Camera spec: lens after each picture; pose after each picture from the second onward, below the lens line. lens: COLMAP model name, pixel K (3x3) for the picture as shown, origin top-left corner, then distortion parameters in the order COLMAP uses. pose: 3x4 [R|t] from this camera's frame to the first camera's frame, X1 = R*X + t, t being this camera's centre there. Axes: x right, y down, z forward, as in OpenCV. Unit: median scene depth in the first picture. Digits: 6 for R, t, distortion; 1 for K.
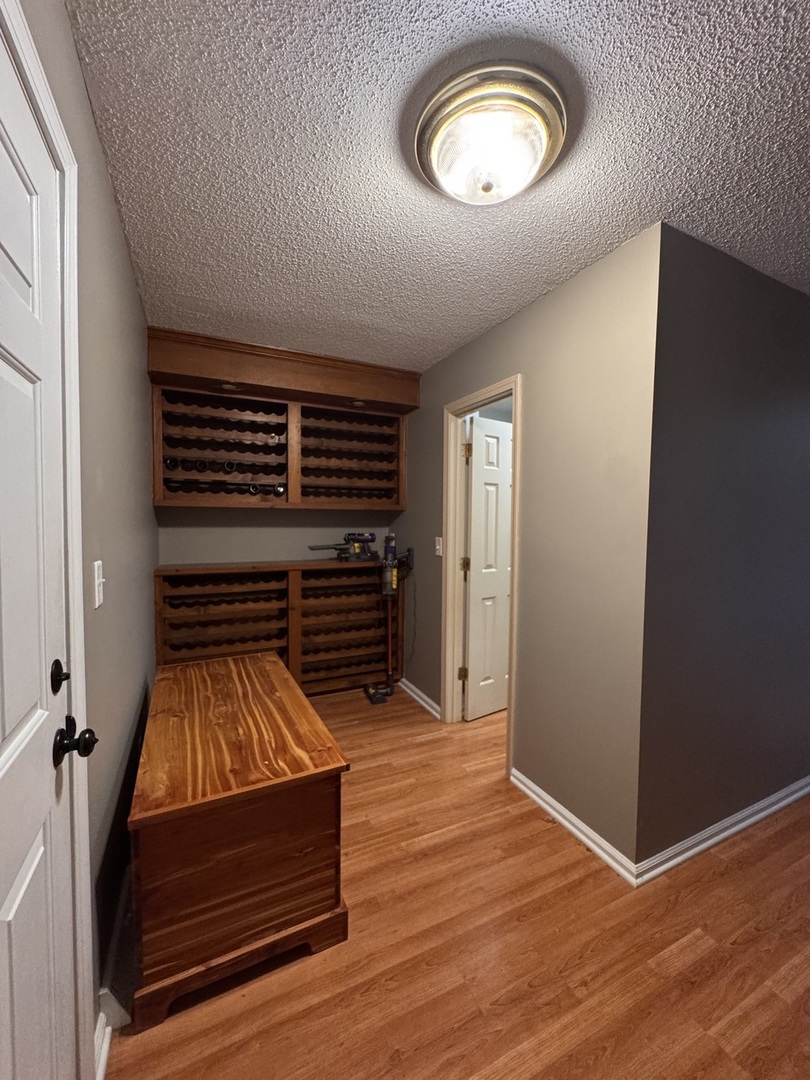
lens RADIAL K [[430.8, 0, 404.2], [0, 430.8, 537.3], [0, 0, 1]] dist [-0.002120, -0.000010]
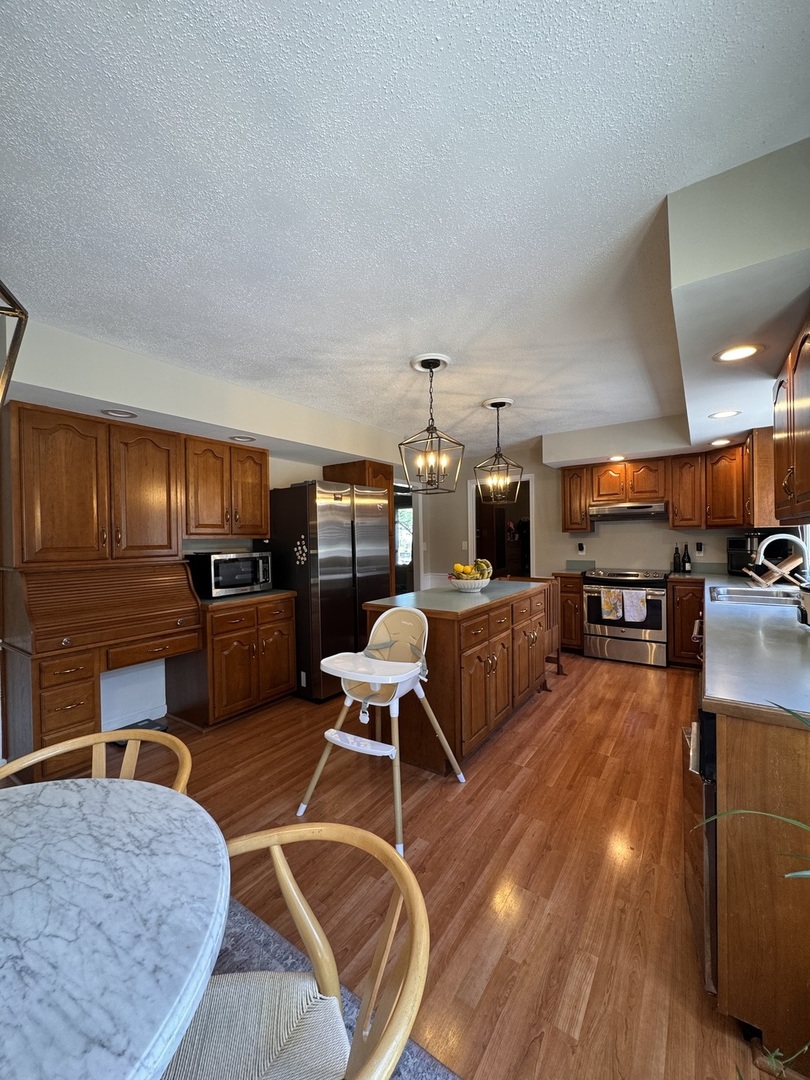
lens RADIAL K [[430.8, 0, 406.8], [0, 430.8, 539.3], [0, 0, 1]] dist [-0.002120, -0.000010]
pose [[-0.872696, 0.006326, -0.488223, 1.533584], [-0.014811, 0.999113, 0.039421, -0.046180], [0.488039, 0.041633, -0.871828, 1.715484]]
